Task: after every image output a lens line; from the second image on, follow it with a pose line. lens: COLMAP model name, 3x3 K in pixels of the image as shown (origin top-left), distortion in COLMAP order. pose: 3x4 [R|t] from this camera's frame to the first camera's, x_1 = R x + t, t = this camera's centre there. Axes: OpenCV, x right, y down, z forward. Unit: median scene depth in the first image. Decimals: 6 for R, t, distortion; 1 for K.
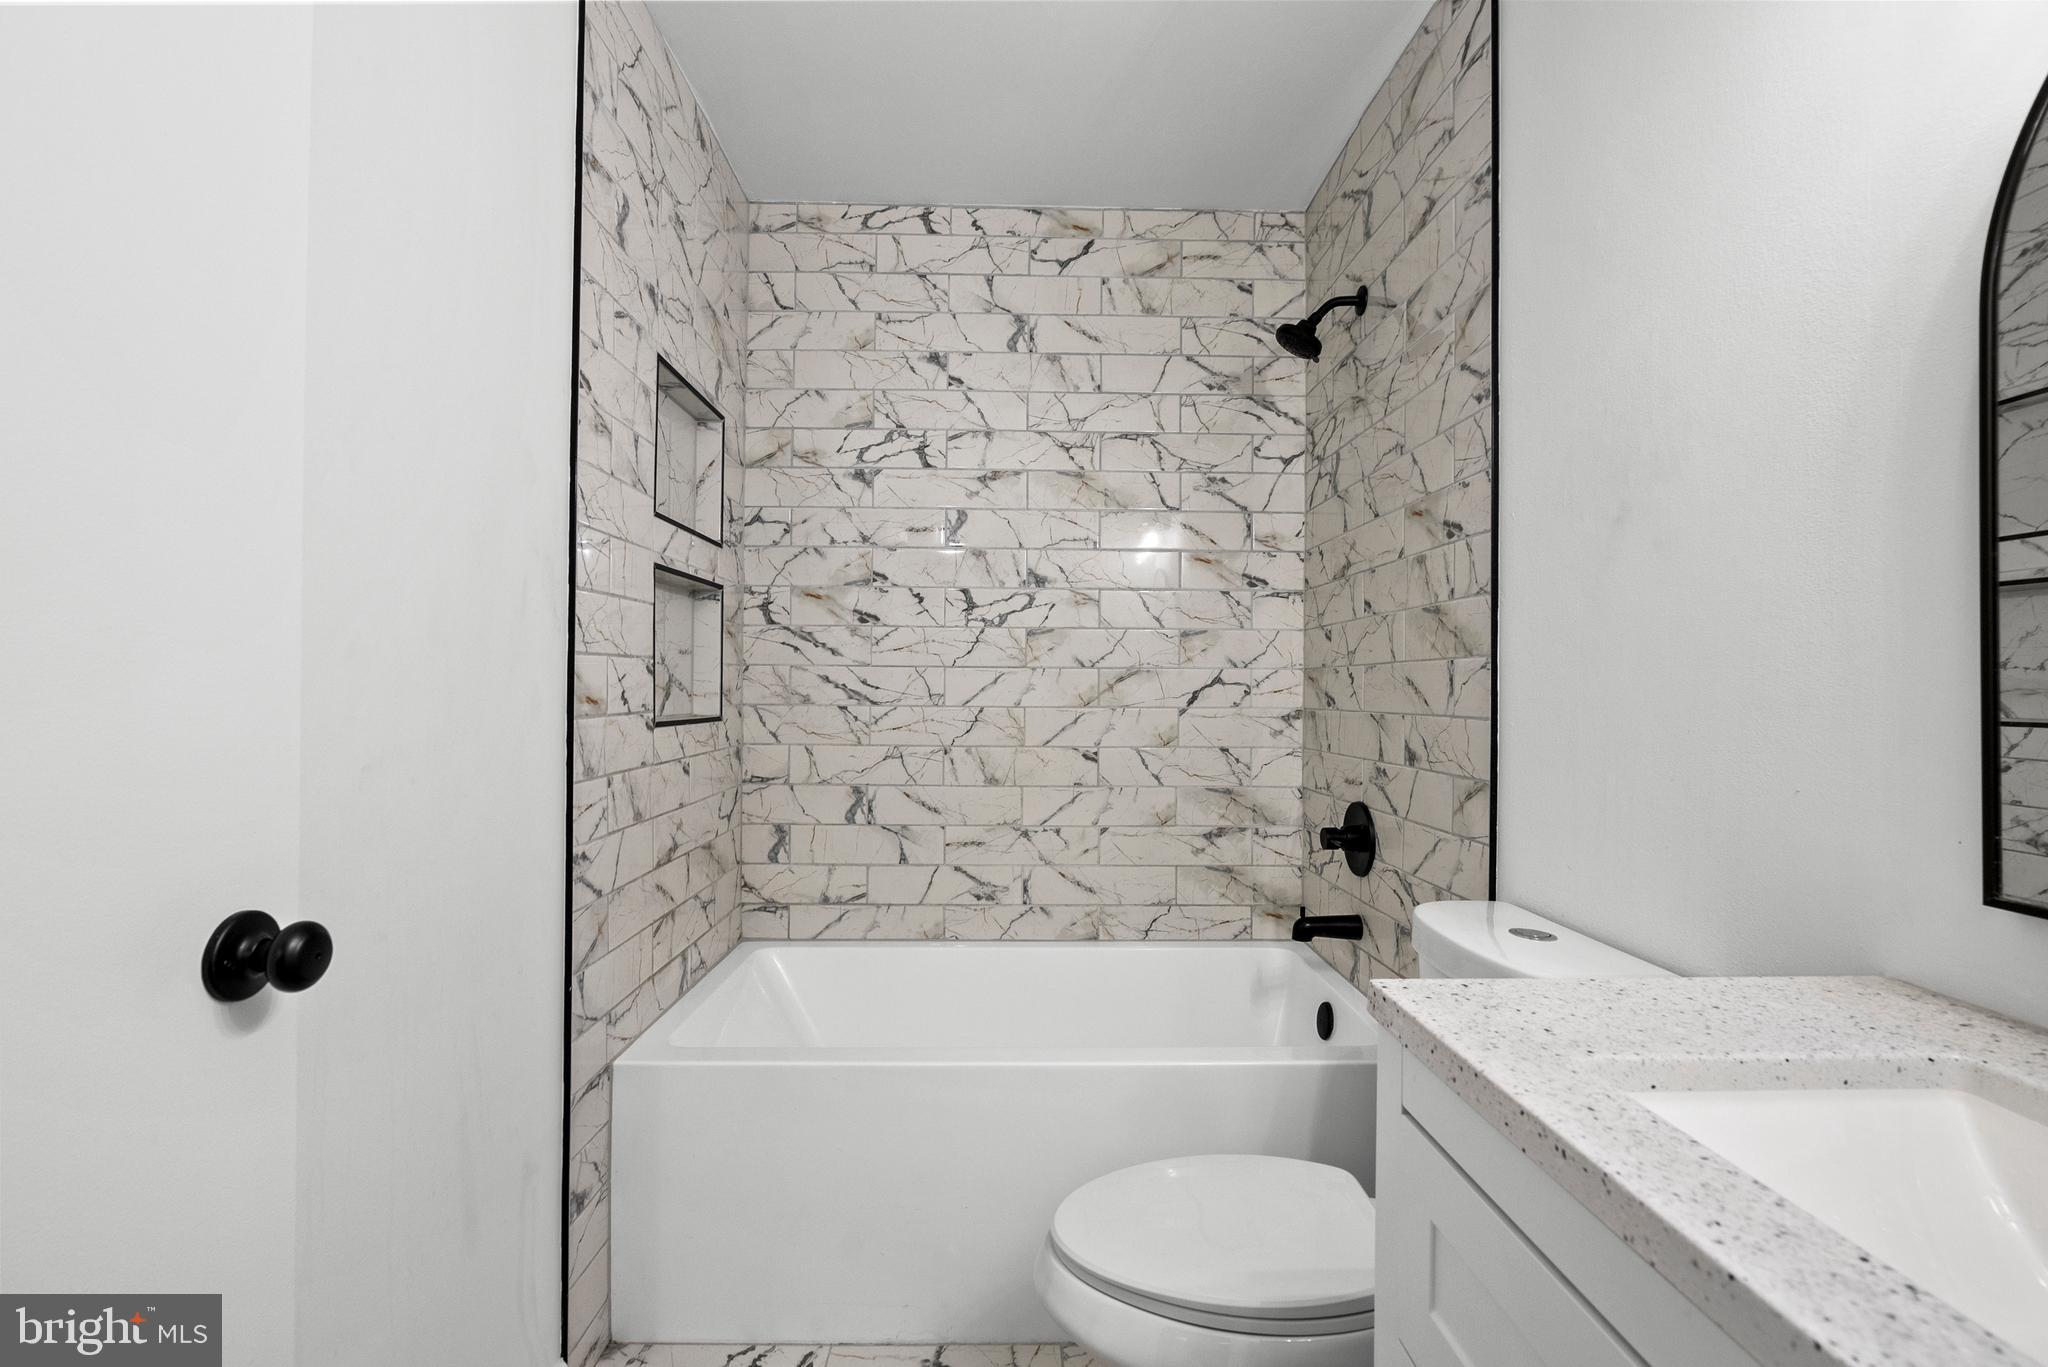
lens RADIAL K [[934.1, 0, 1024.1], [0, 934.1, 686.0], [0, 0, 1]] dist [-0.013125, 0.005630]
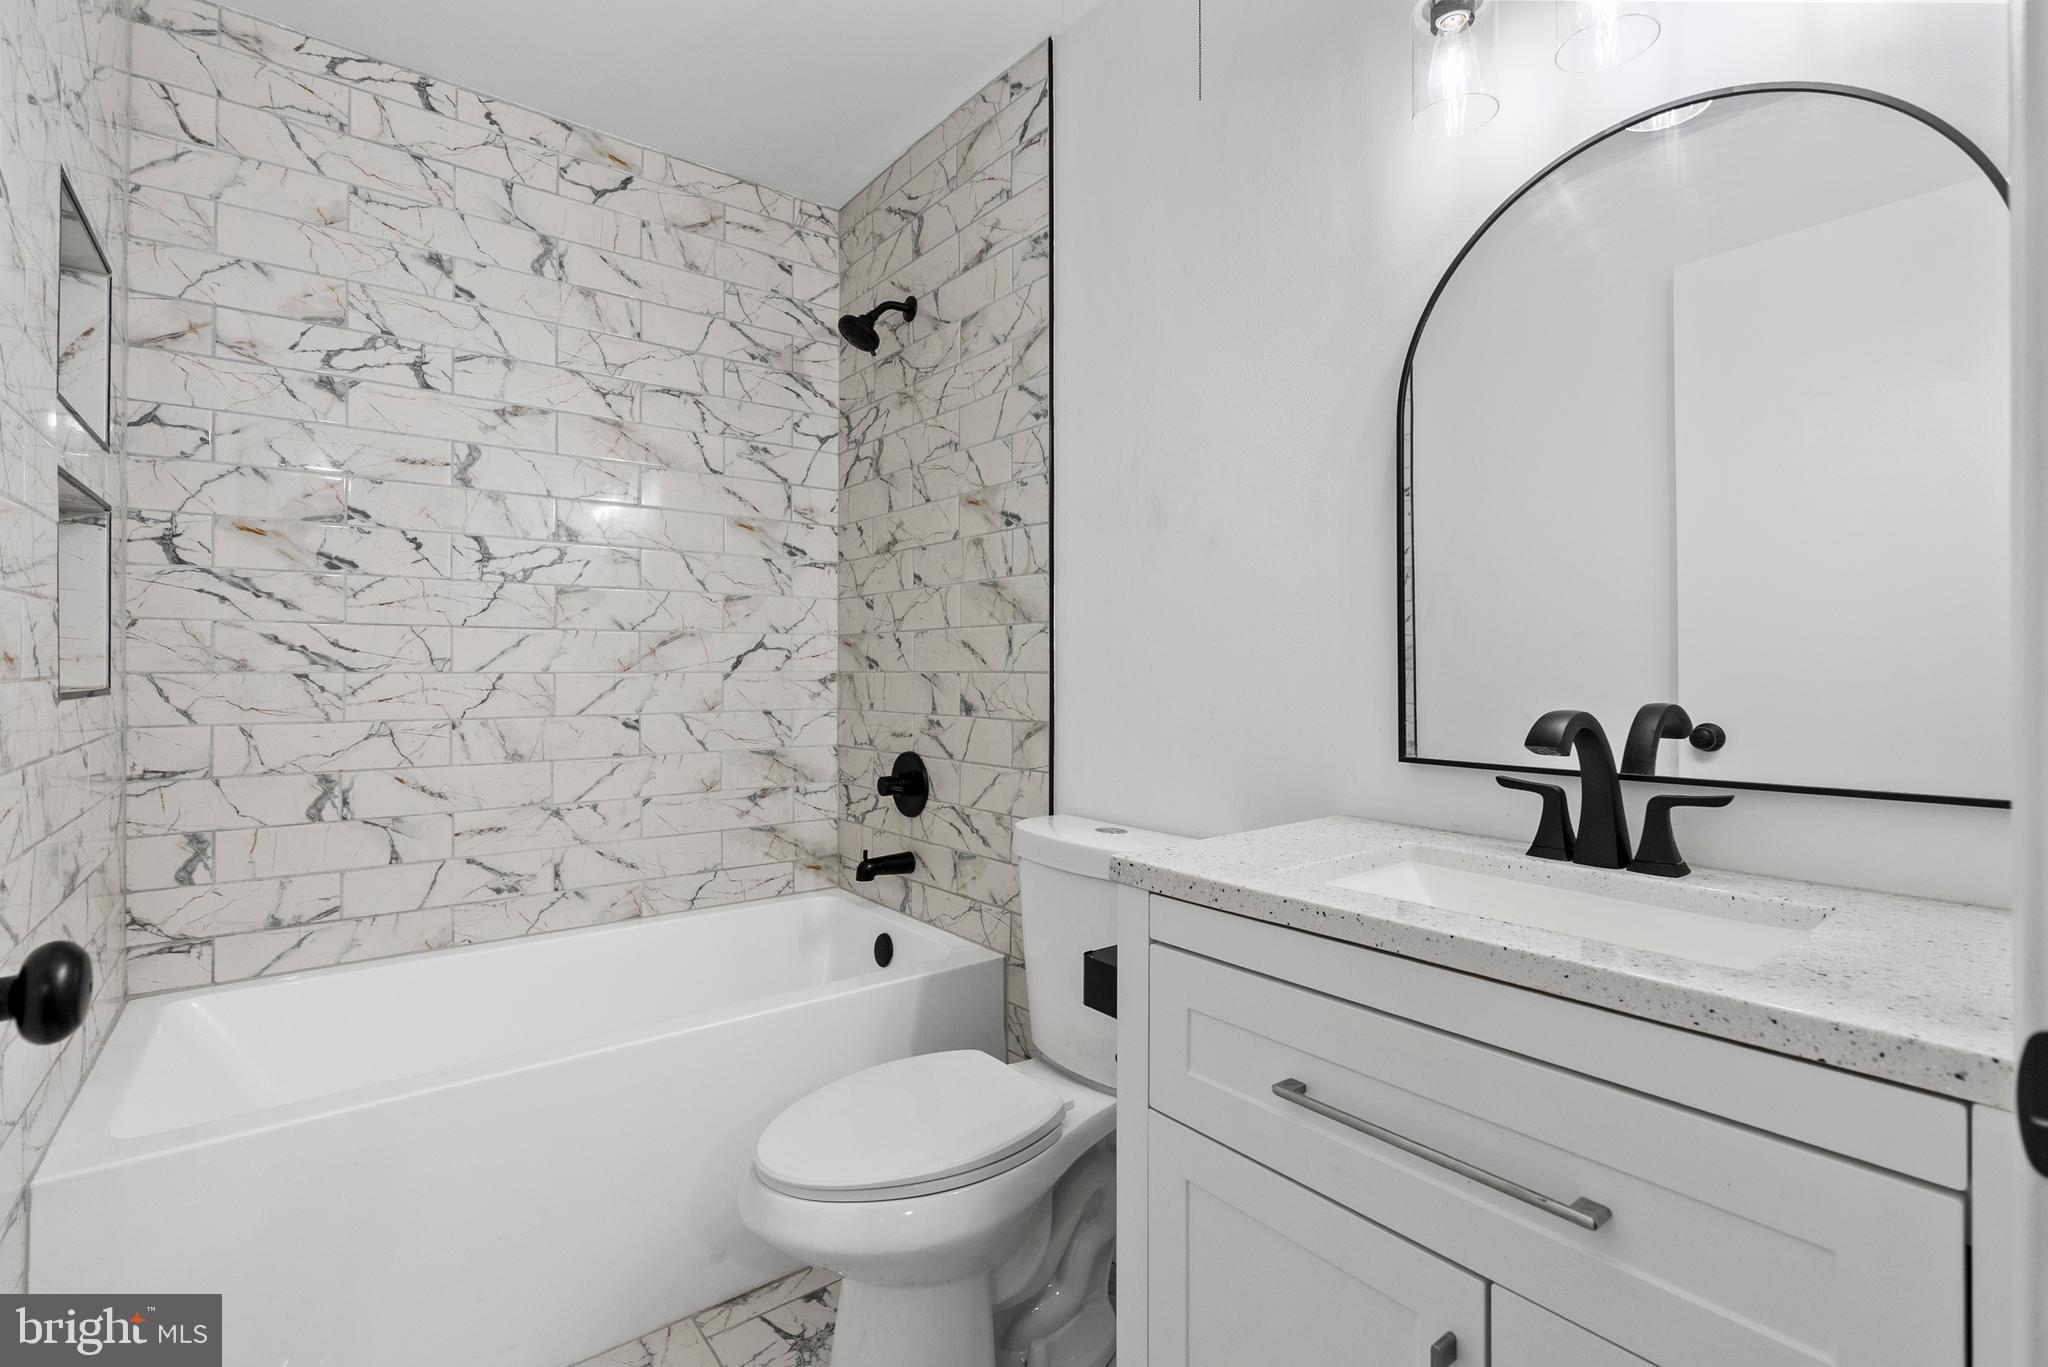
lens RADIAL K [[934.1, 0, 1035.5], [0, 934.1, 667.0], [0, 0, 1]] dist [-0.013125, 0.005630]
pose [[0.797632, -0.005767, 0.603116, -0.172432], [0.002784, 0.999979, 0.005879, 0.012942], [-0.603137, -0.003010, 0.797632, 0.001876]]
